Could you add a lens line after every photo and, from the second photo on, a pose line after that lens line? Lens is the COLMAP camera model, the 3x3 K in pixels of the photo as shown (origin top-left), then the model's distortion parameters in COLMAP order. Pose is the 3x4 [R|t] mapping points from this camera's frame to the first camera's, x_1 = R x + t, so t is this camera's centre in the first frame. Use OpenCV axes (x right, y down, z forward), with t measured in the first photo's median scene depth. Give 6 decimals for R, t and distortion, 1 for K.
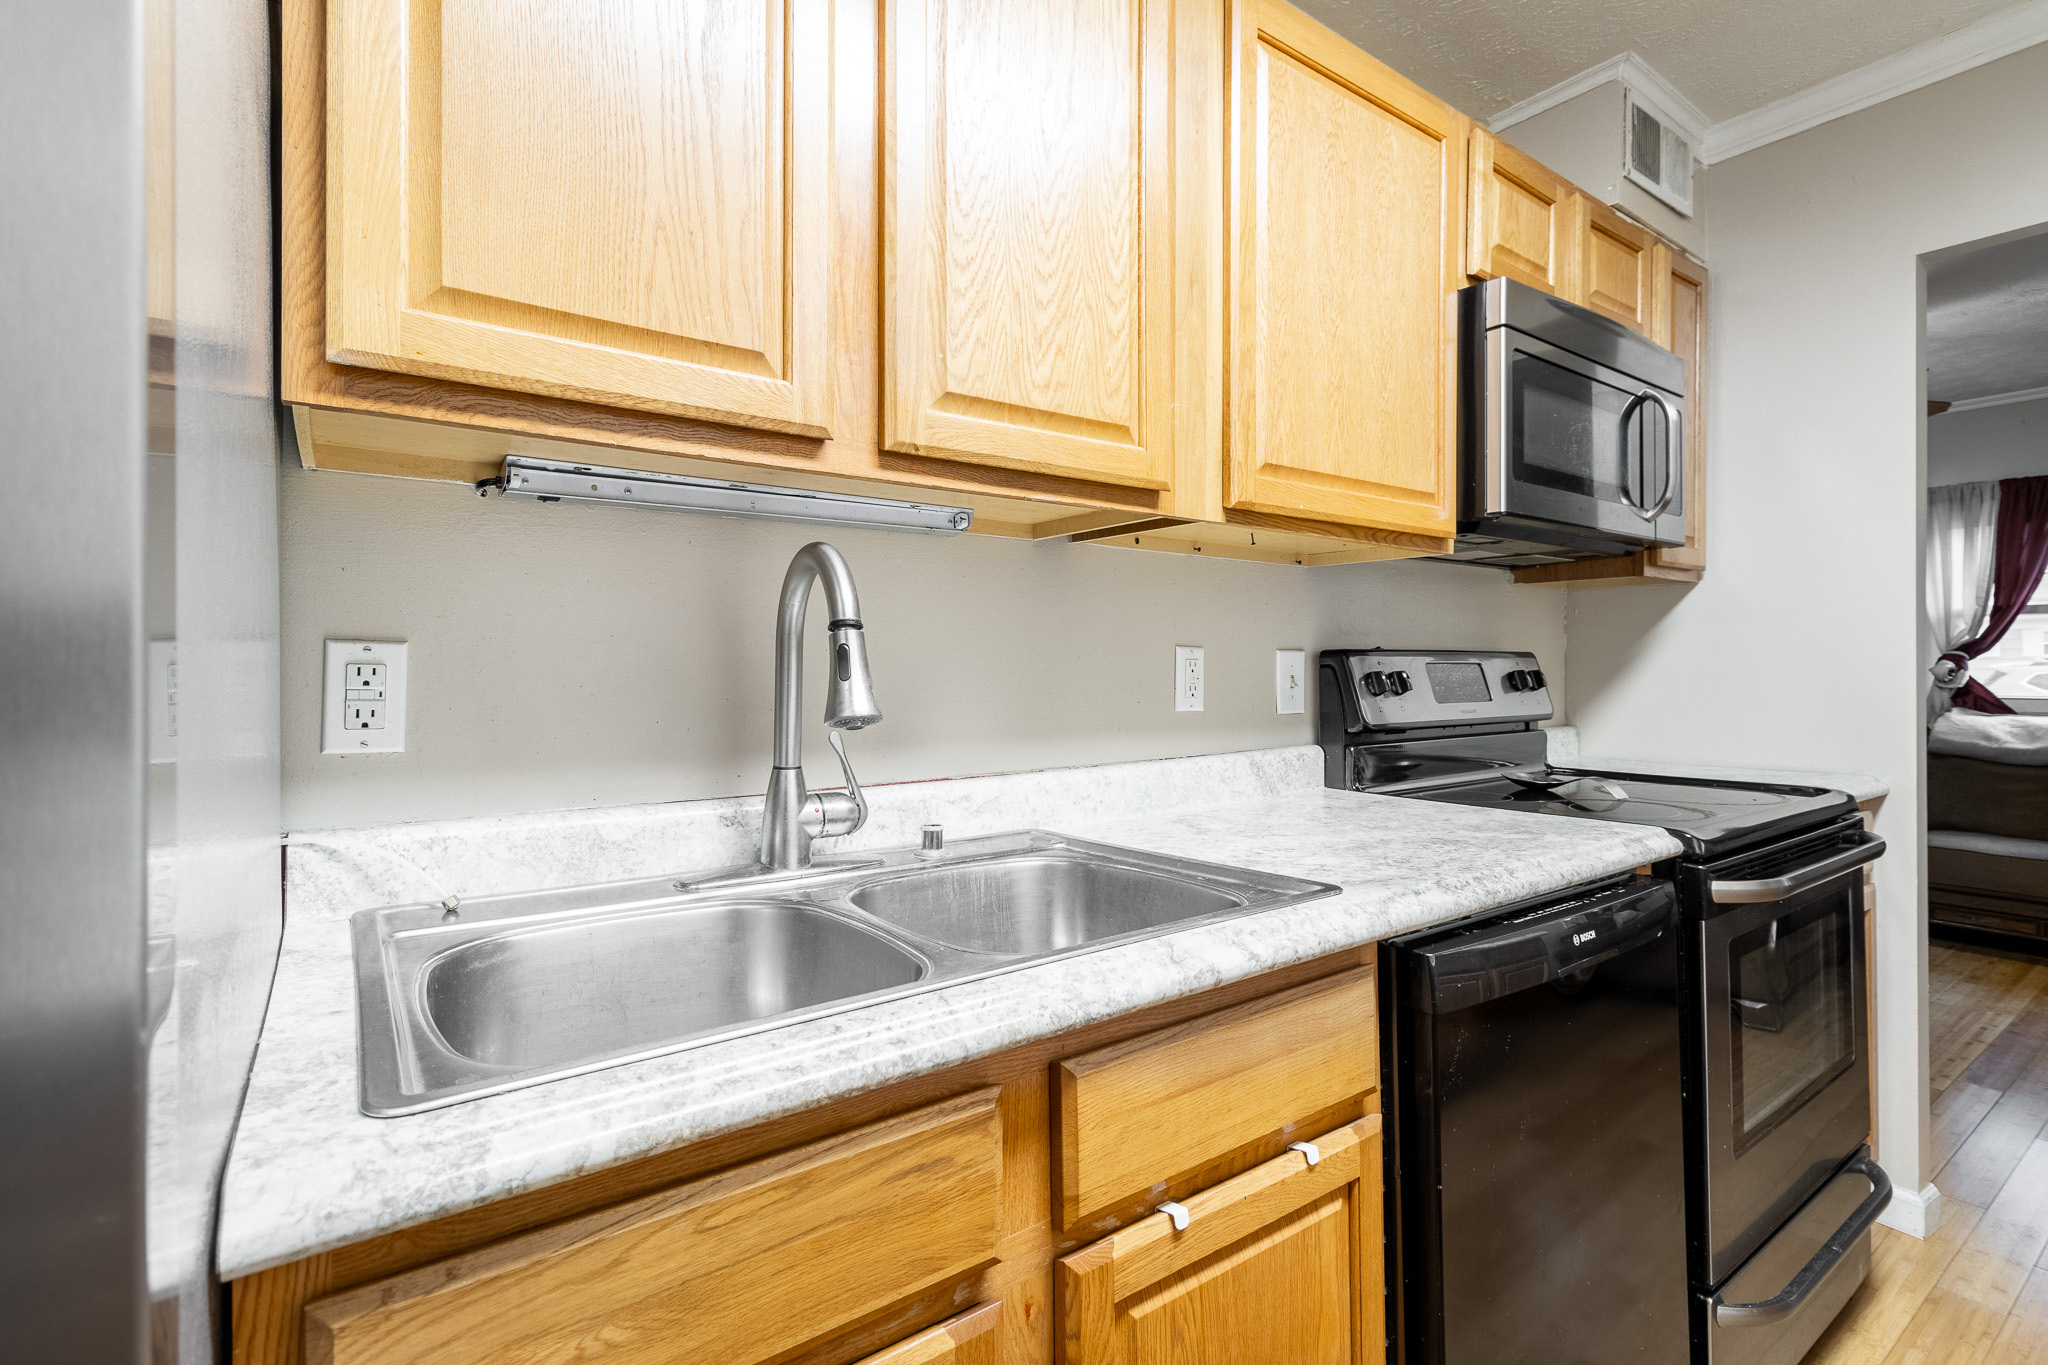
lens RADIAL K [[950.7, 0, 1030.6], [0, 950.7, 674.7], [0, 0, 1]] dist [-0.000036, 0.000578]
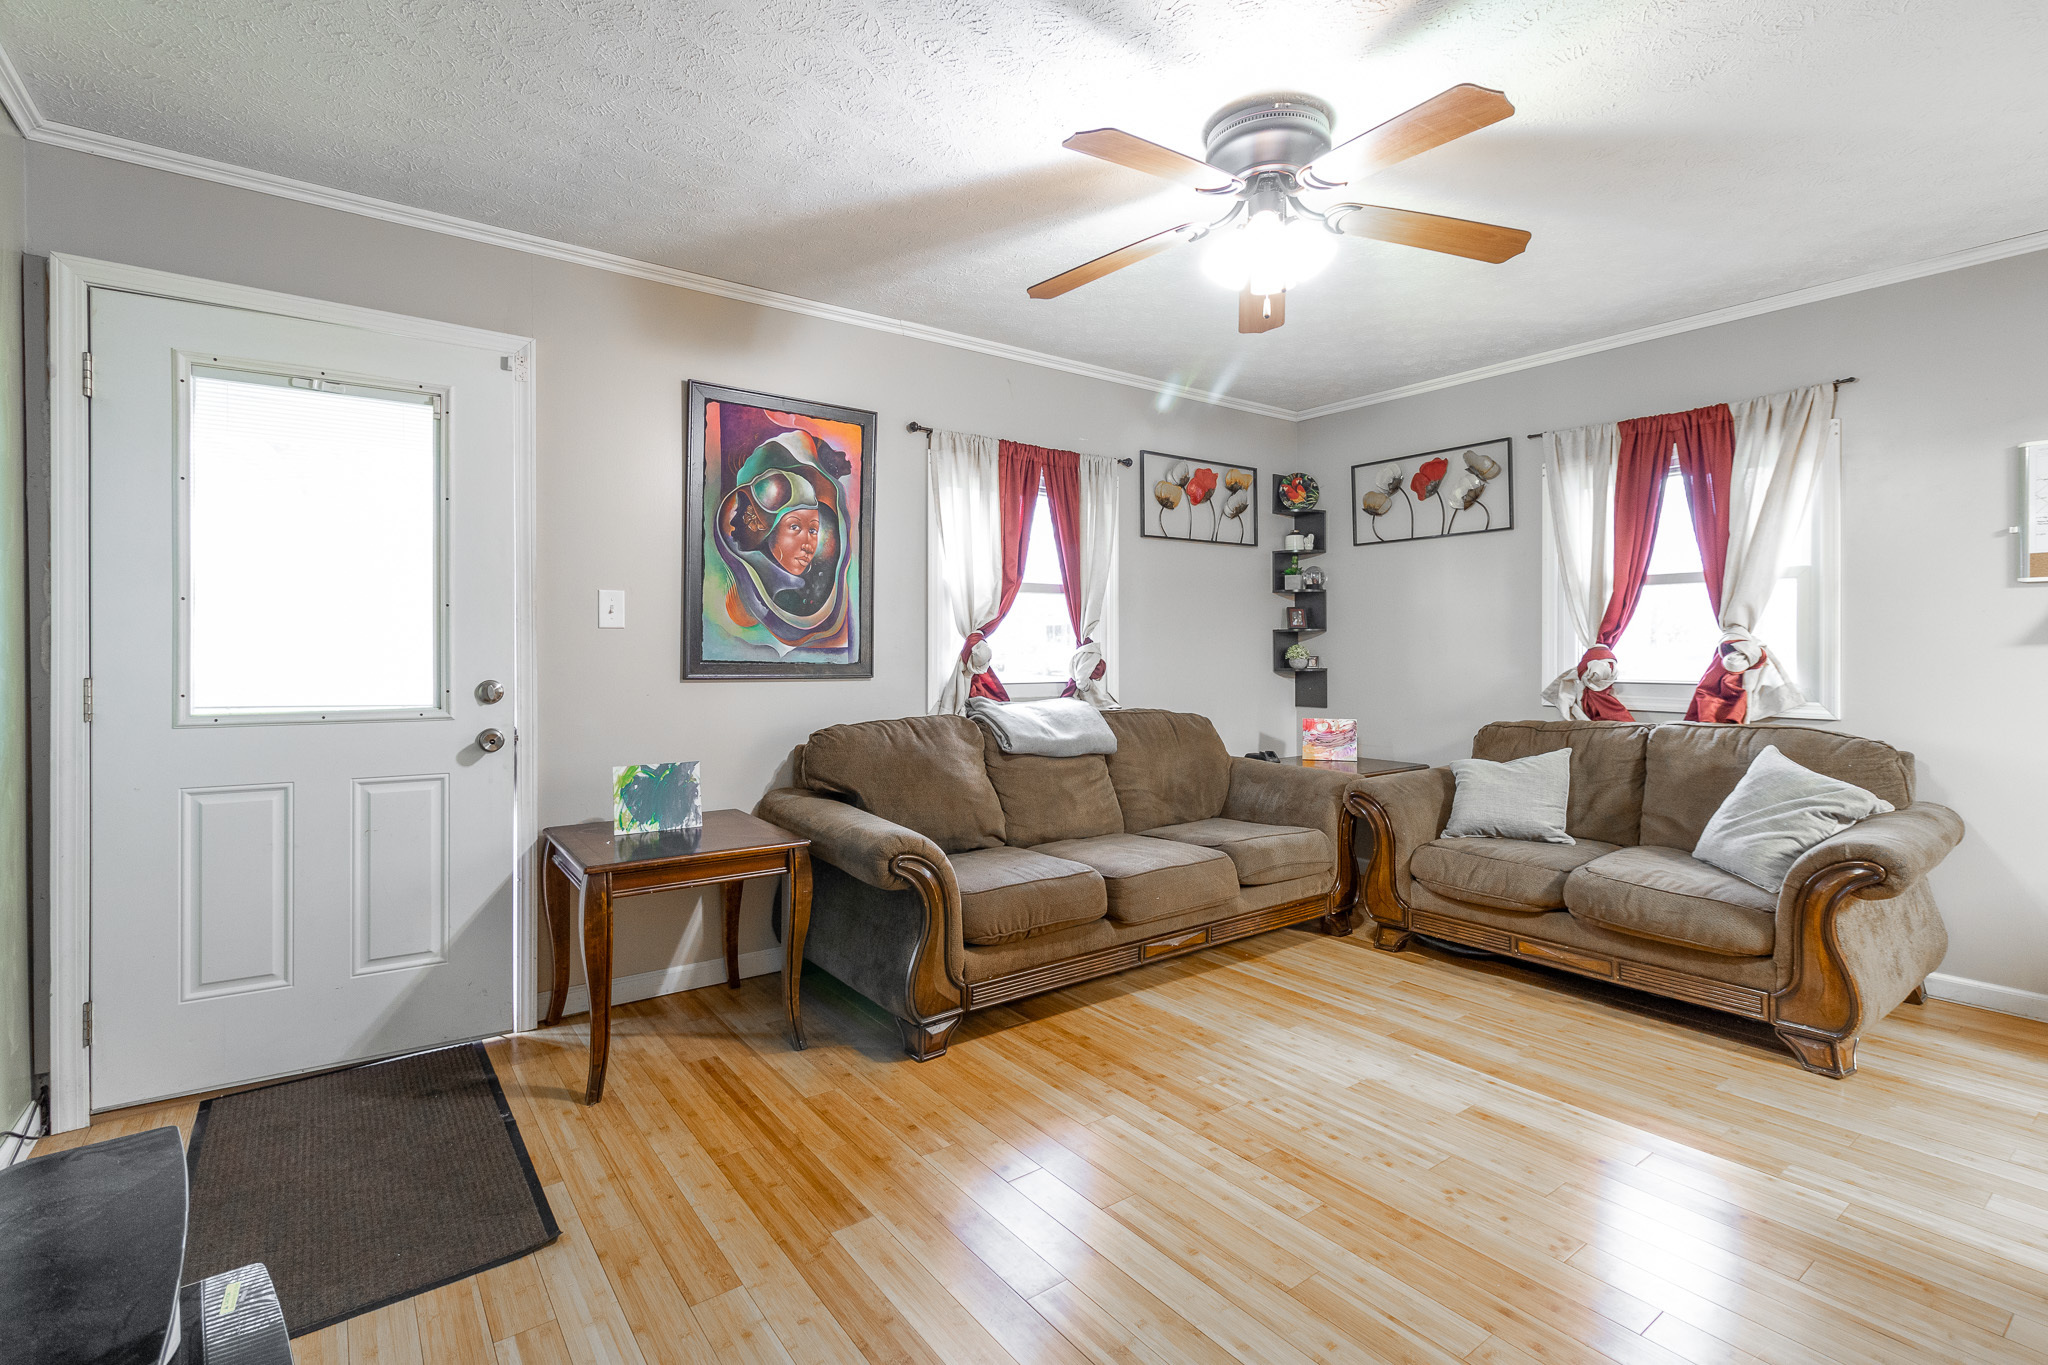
lens RADIAL K [[957.9, 0, 1024.4], [0, 957.9, 645.7], [0, 0, 1]] dist [0.000890, -0.000016]
pose [[-0.011410, 0.010664, 0.999878, 0.224968], [0.003950, 0.999936, -0.010619, -0.004710], [-0.999927, 0.003828, -0.011451, 2.024643]]
